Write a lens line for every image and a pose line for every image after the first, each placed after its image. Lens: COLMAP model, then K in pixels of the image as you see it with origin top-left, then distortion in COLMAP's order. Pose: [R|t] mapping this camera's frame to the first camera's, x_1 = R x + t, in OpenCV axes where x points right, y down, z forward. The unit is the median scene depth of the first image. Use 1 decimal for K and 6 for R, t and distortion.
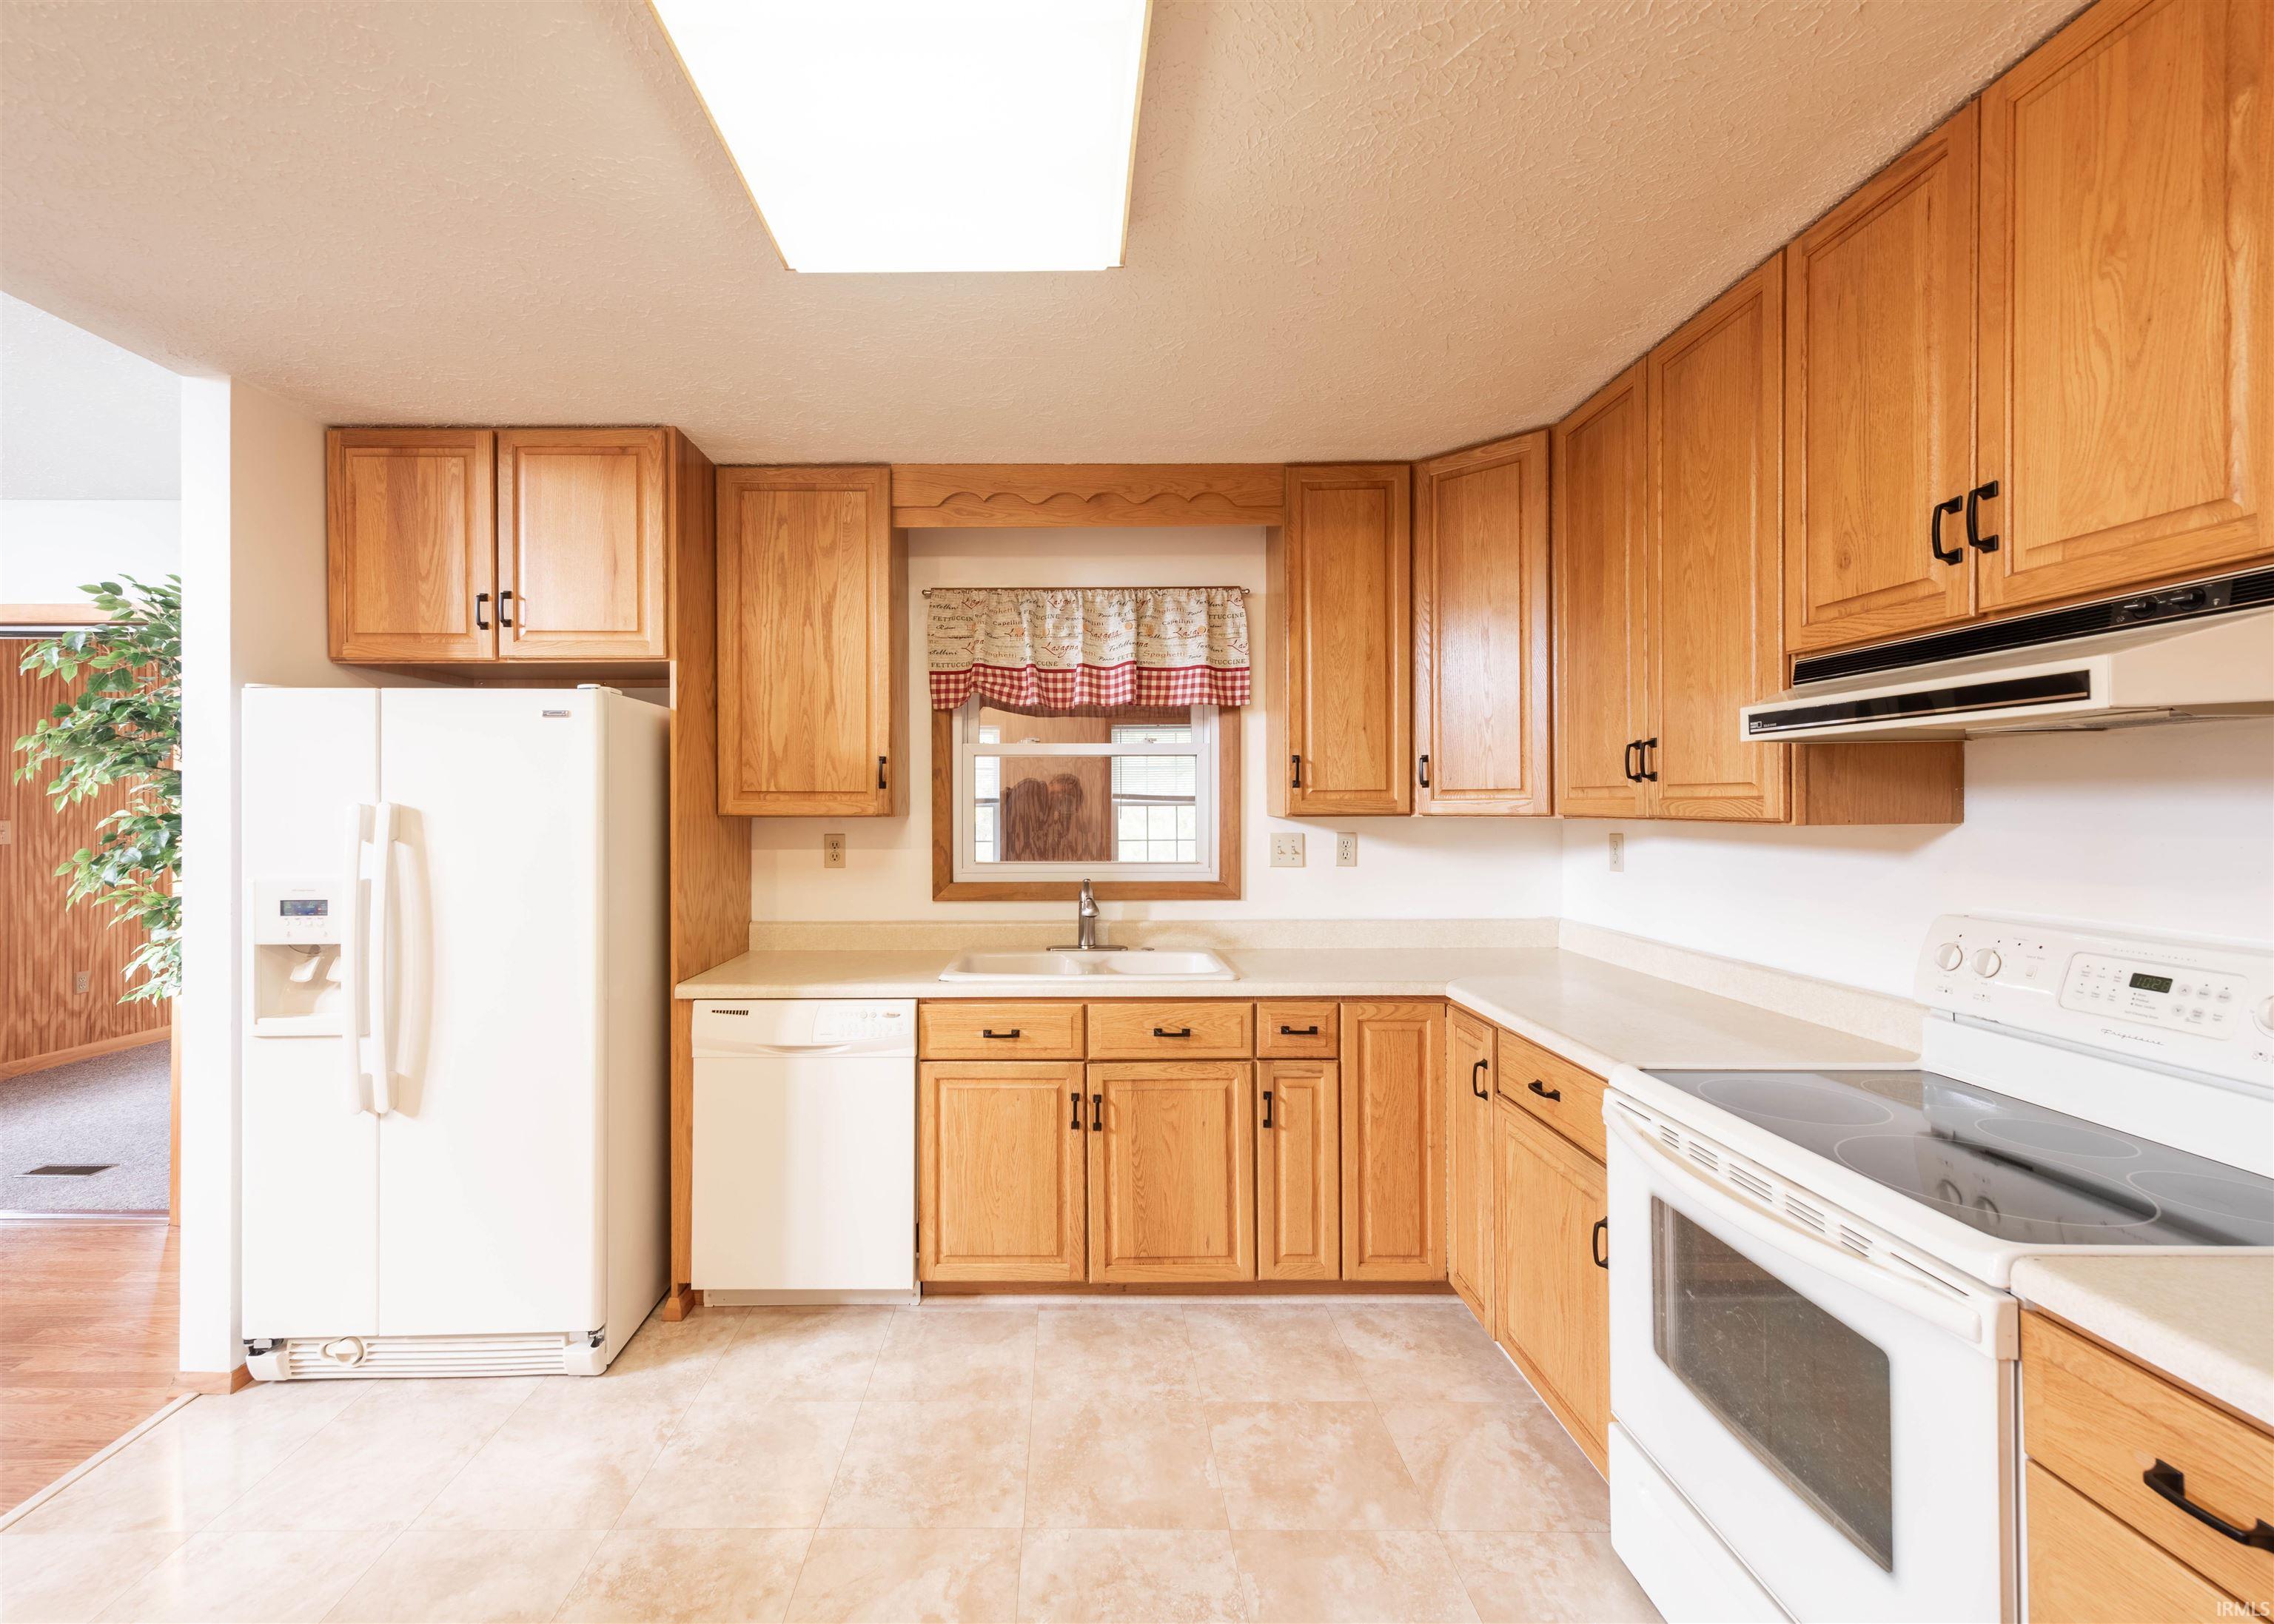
lens RADIAL K [[978.9, 0, 1083.9], [0, 978.9, 801.7], [0, 0, 1]] dist [0.023280, -0.006834]
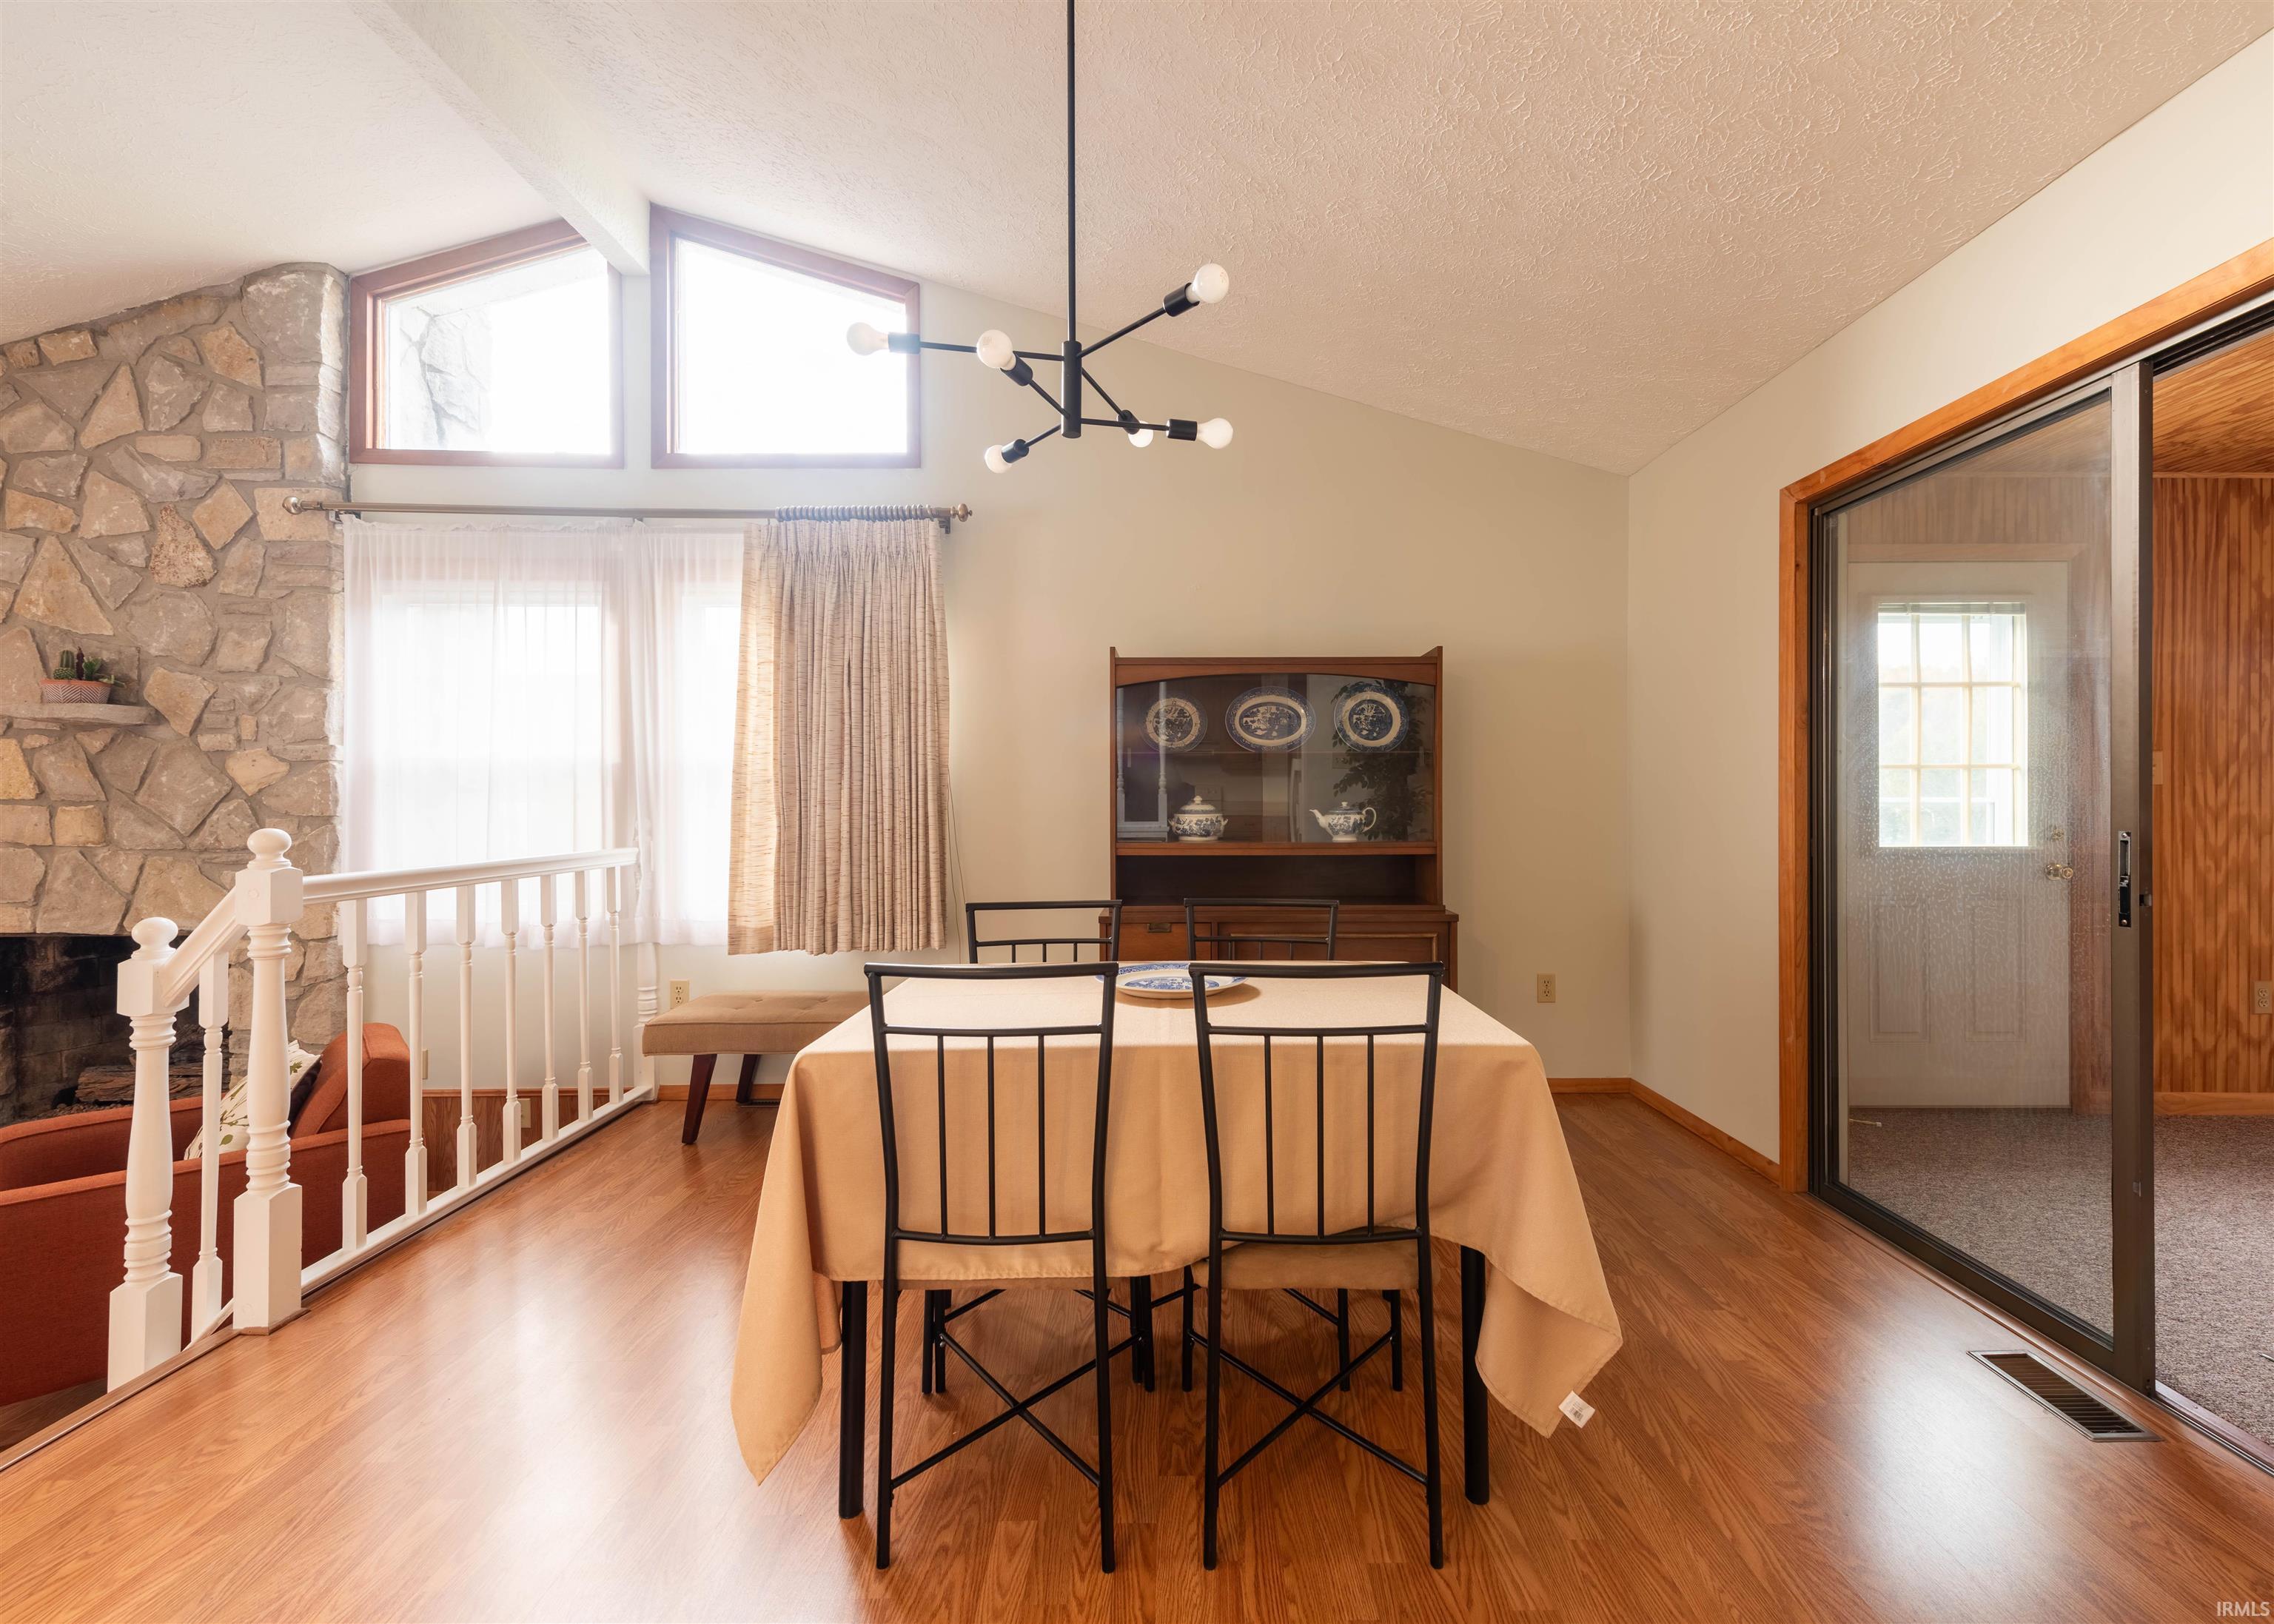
lens RADIAL K [[953.9, 0, 1178.5], [0, 953.9, 806.1], [0, 0, 1]] dist [0.008099, 0.000133]
pose [[0.014271, 0.004284, -0.999889, -0.756538], [0.005458, 0.999976, 0.004362, 0.095742], [0.999883, -0.005519, 0.014248, 0.546749]]
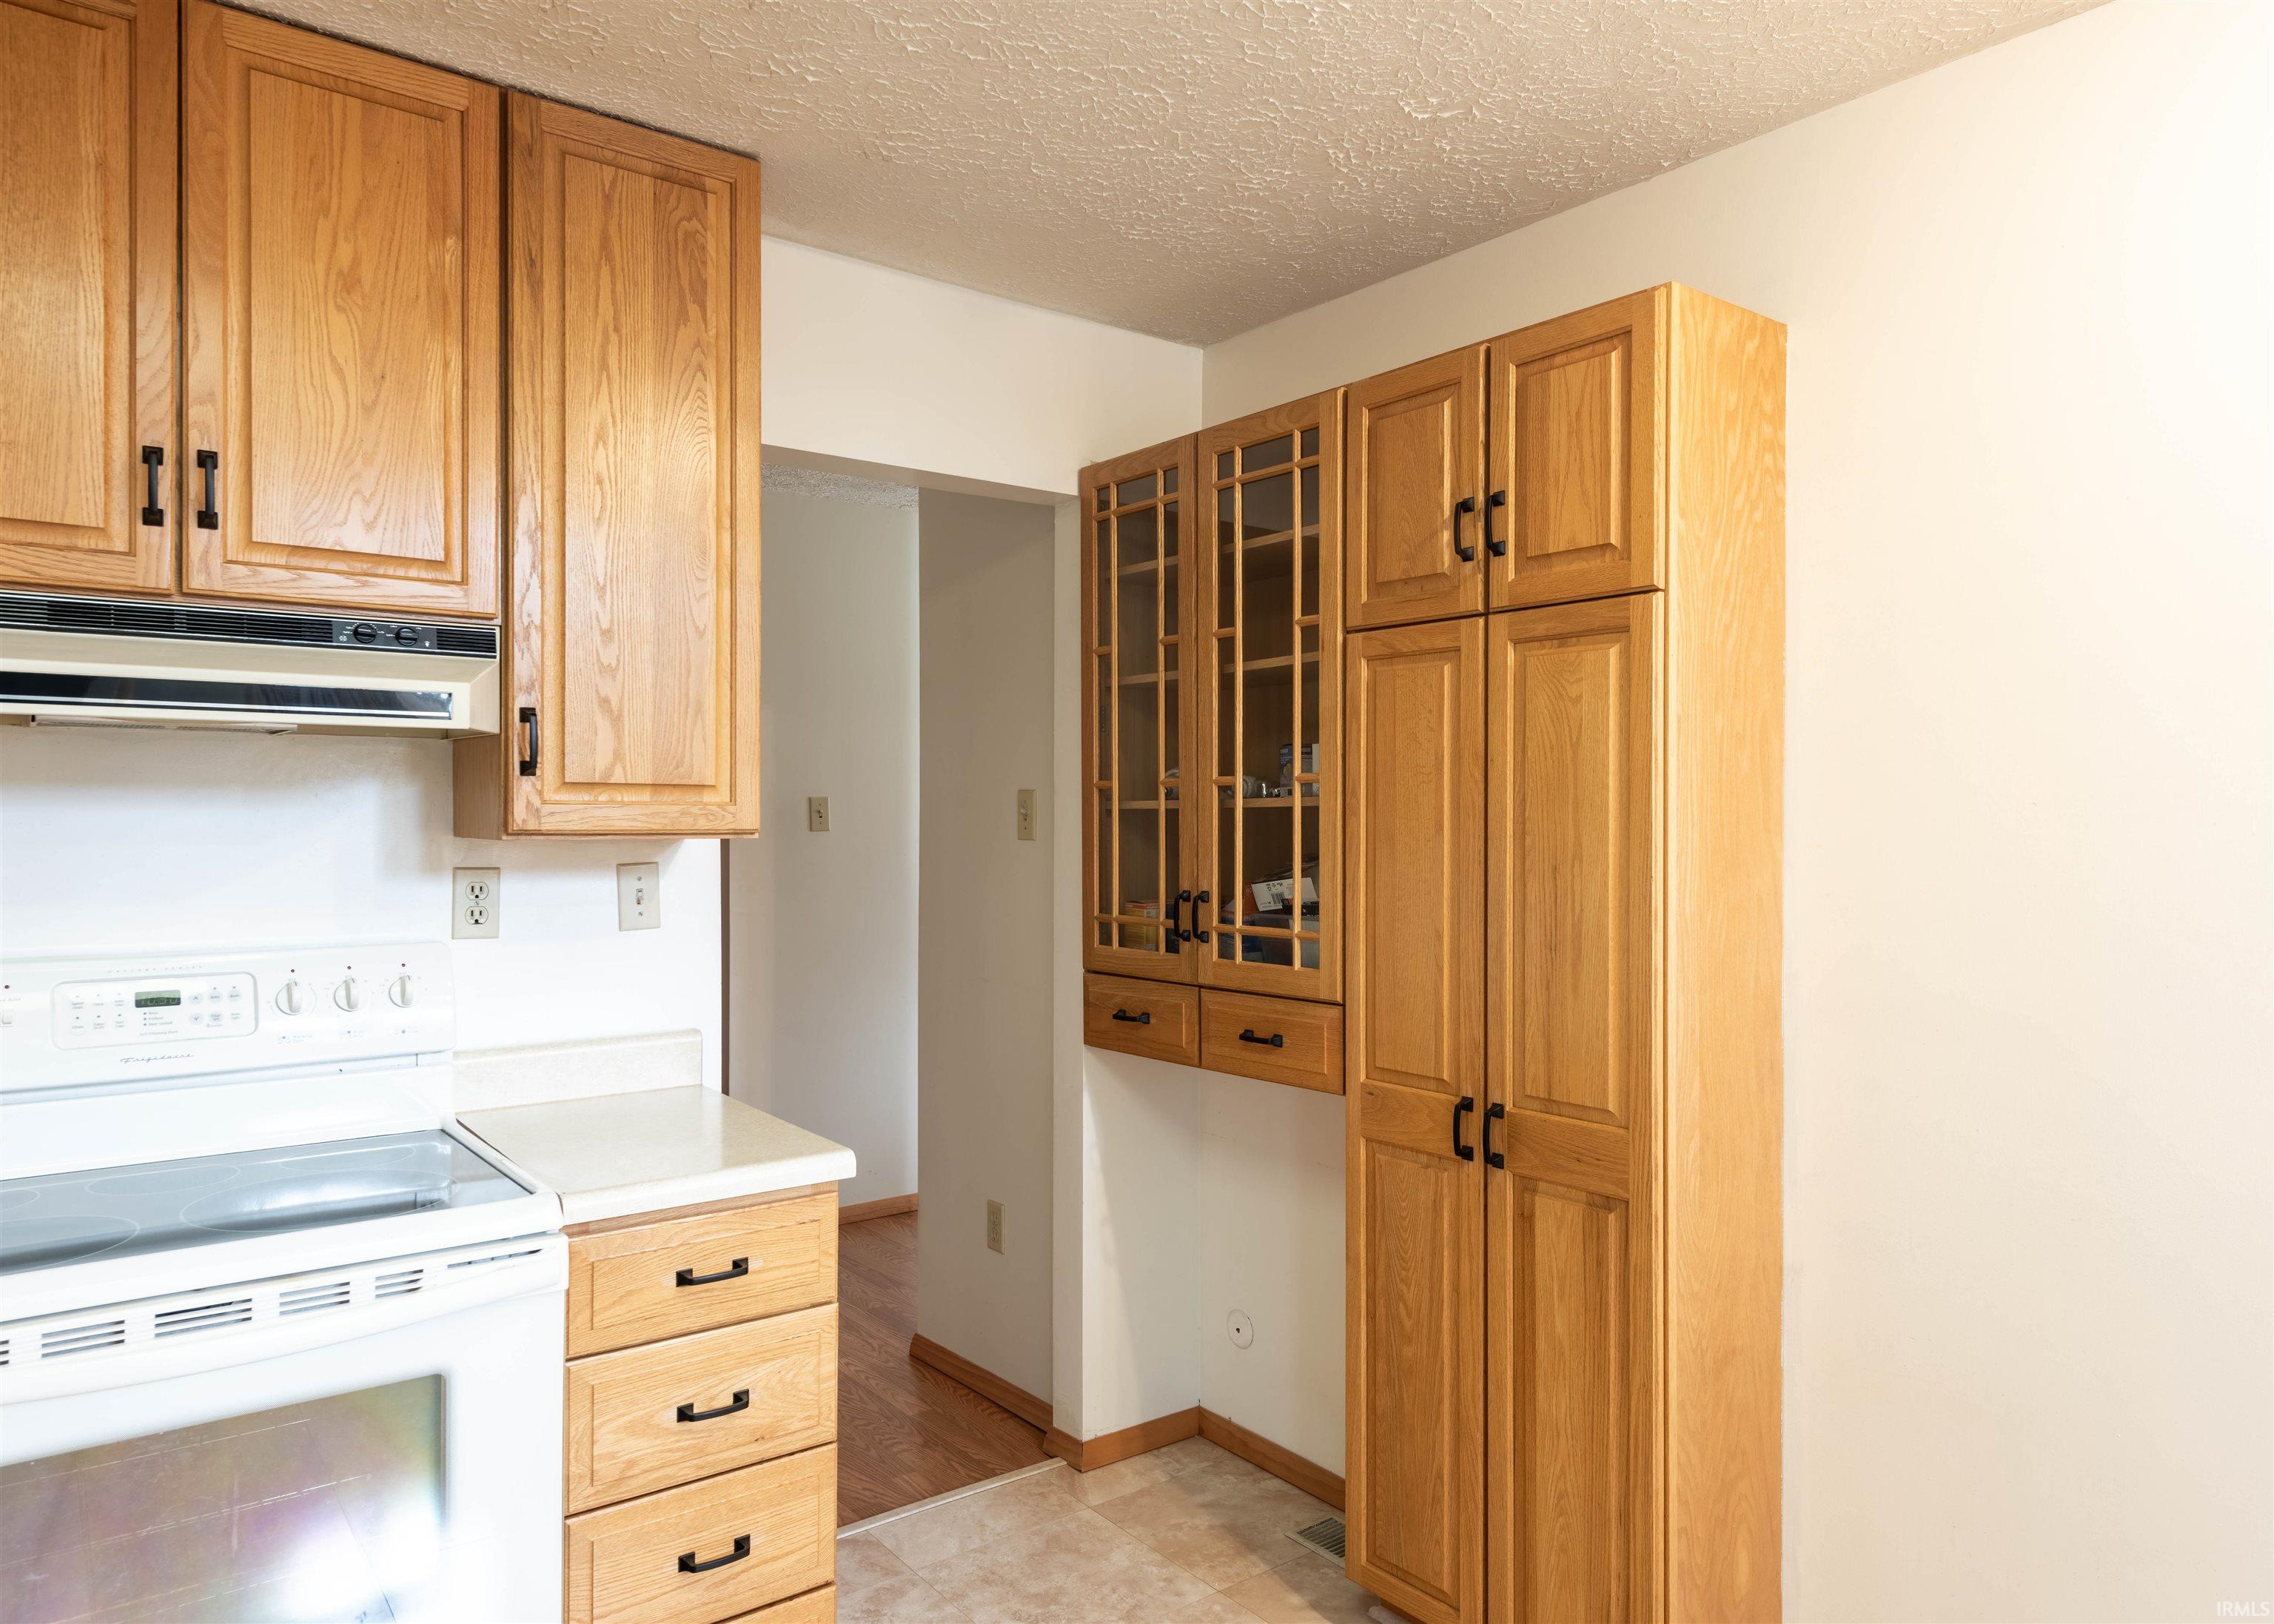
lens RADIAL K [[1495.3, 0, 1172.2], [0, 1495.3, 822.0], [0, 0, 1]] dist [0.031329, -0.019726]
pose [[-0.621631, -0.003640, 0.783302, -0.365812], [-0.002961, 0.999993, 0.002297, 0.002917], [-0.783305, -0.000892, -0.621637, 0.621521]]
